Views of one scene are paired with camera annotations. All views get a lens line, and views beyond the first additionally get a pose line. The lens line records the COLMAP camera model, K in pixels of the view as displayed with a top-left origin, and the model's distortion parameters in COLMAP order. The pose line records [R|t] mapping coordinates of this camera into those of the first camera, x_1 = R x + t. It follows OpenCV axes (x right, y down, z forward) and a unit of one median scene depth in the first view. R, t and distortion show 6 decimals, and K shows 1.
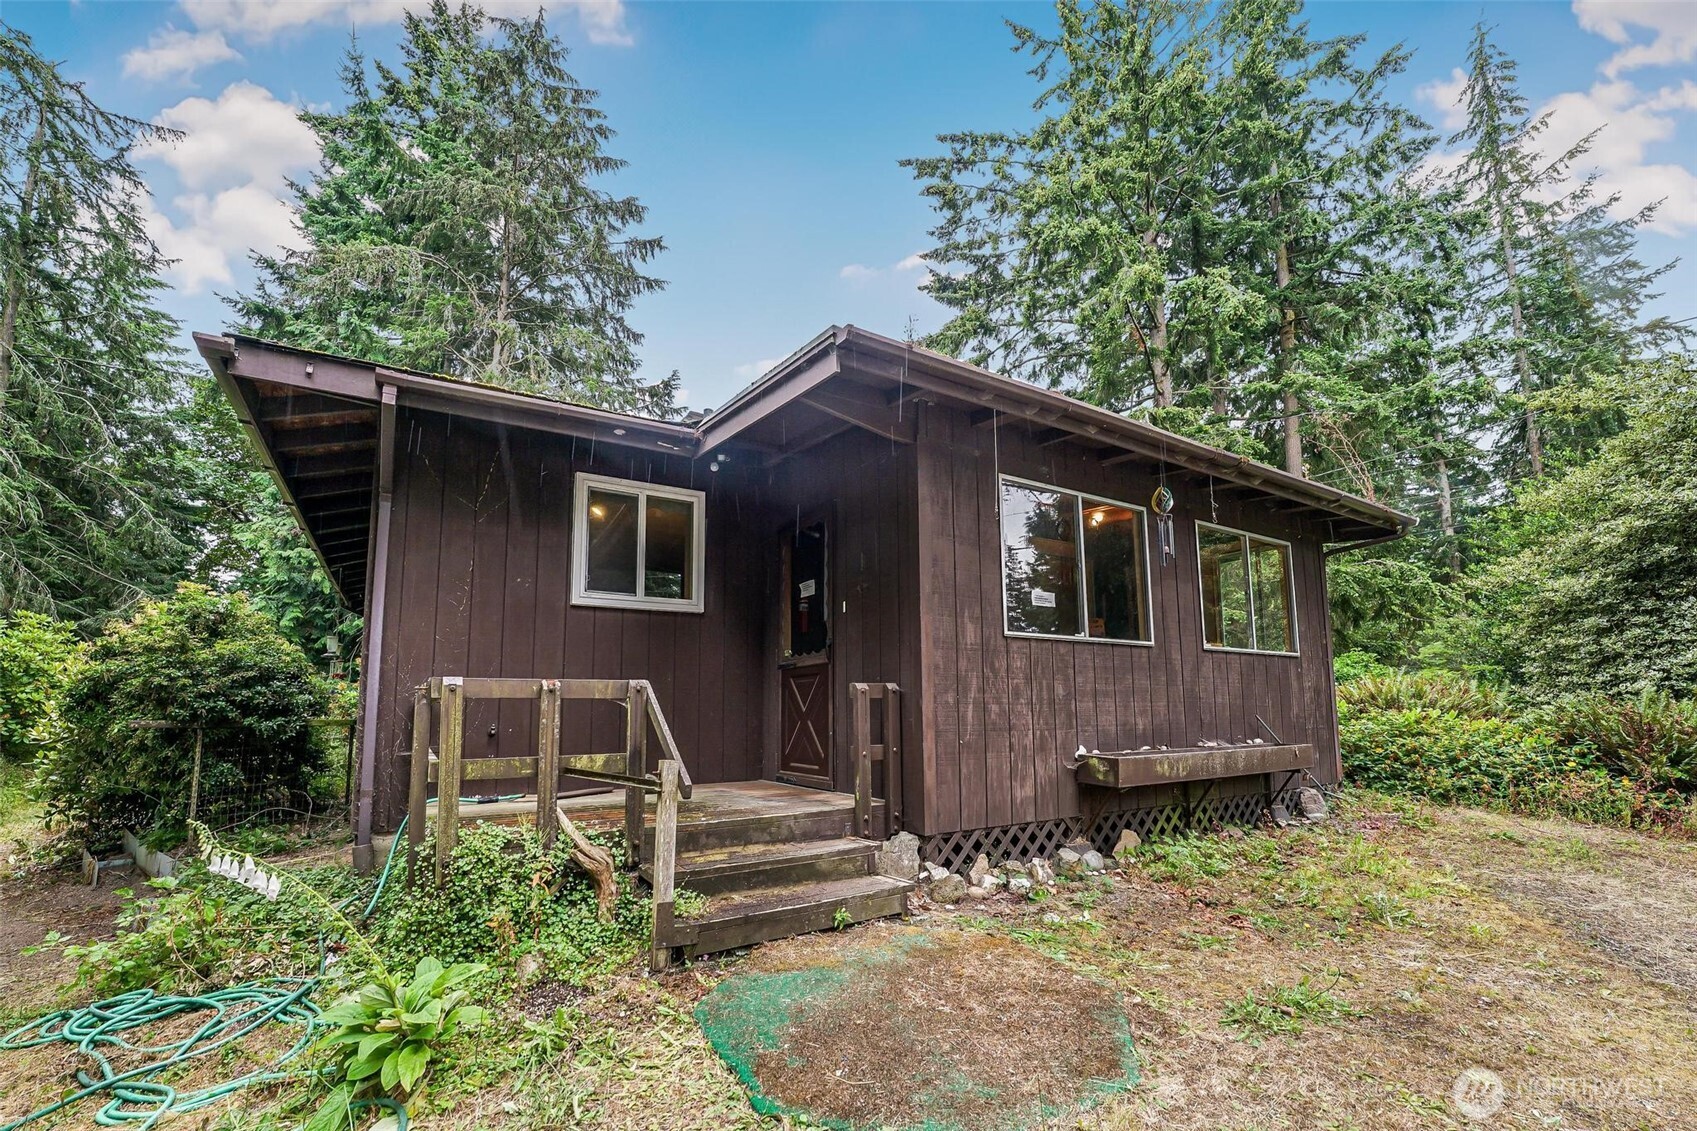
lens RADIAL K [[721.9, 0, 847.0], [0, 721.9, 630.8], [0, 0, 1]] dist [-0.001272, -0.000144]
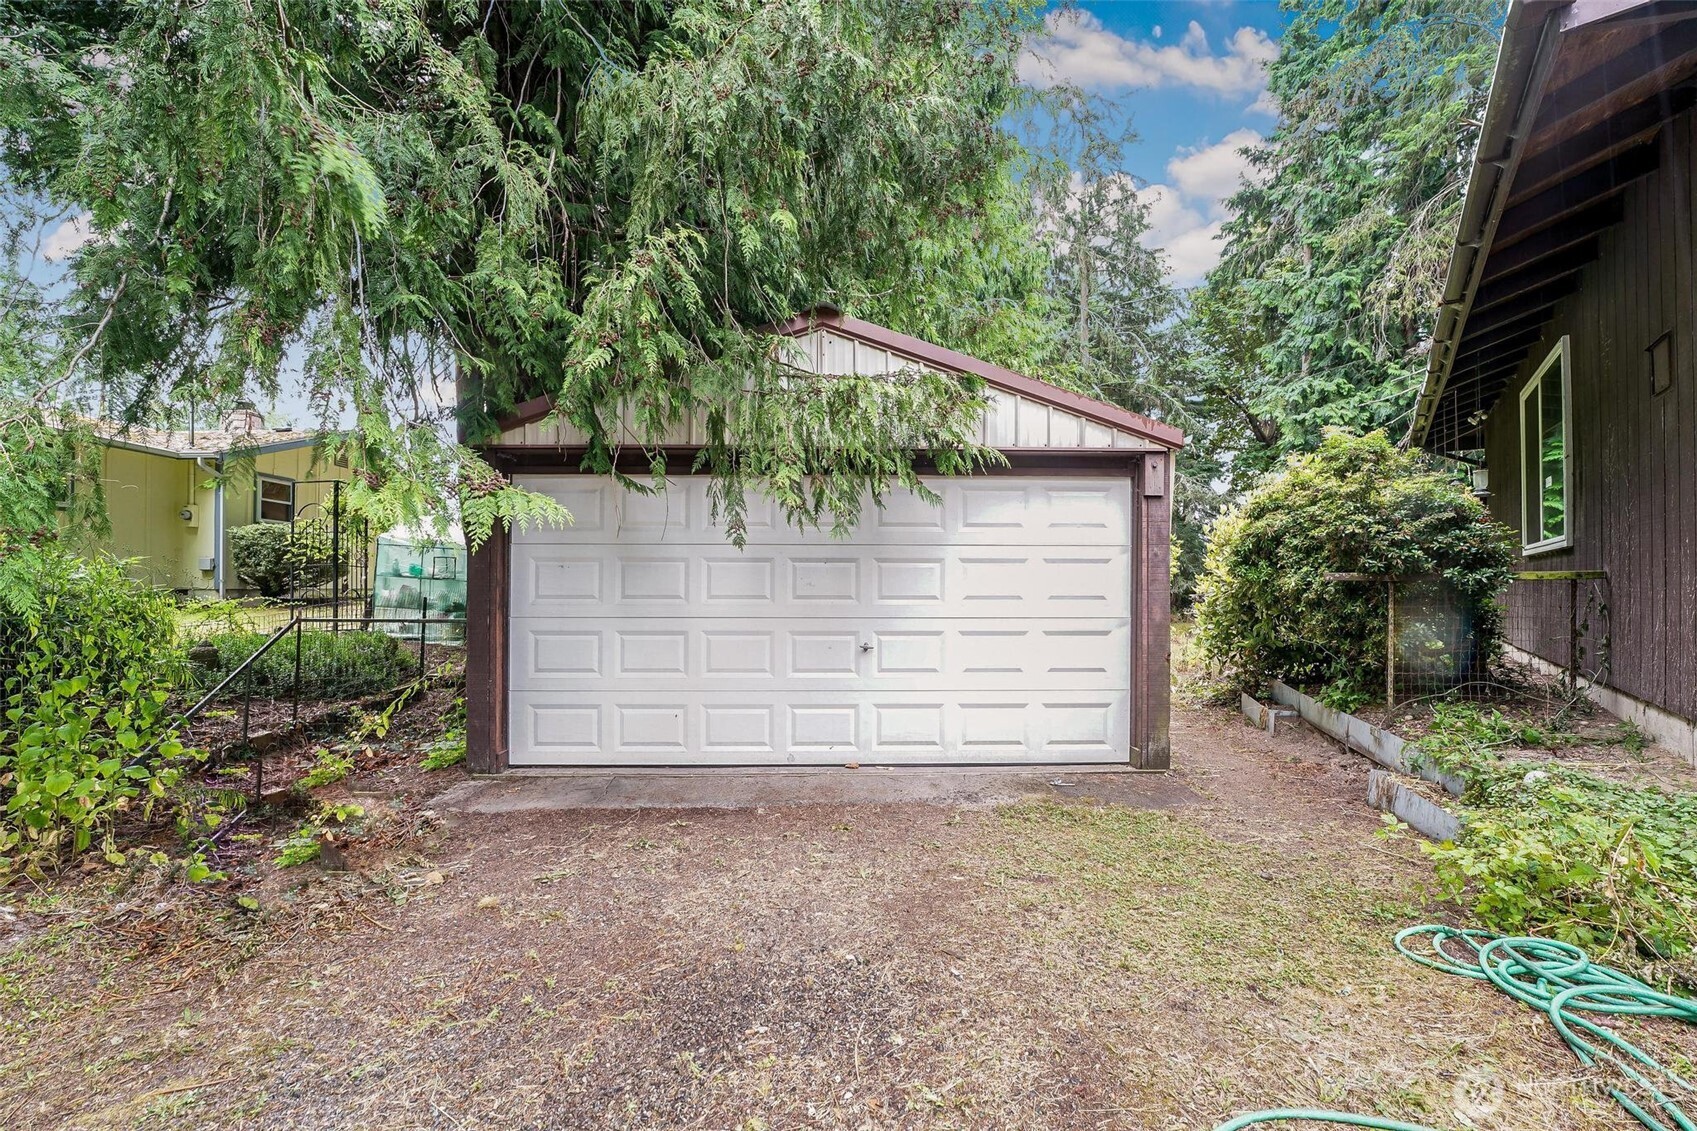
lens RADIAL K [[671.7, 0, 854.3], [0, 671.7, 576.5], [0, 0, 1]] dist [-0.001064, -0.000046]
pose [[0.388544, -0.006649, -0.921406, -0.394903], [0.108841, 0.993304, 0.038728, 0.026846], [0.914980, -0.115334, 0.386666, 0.096877]]
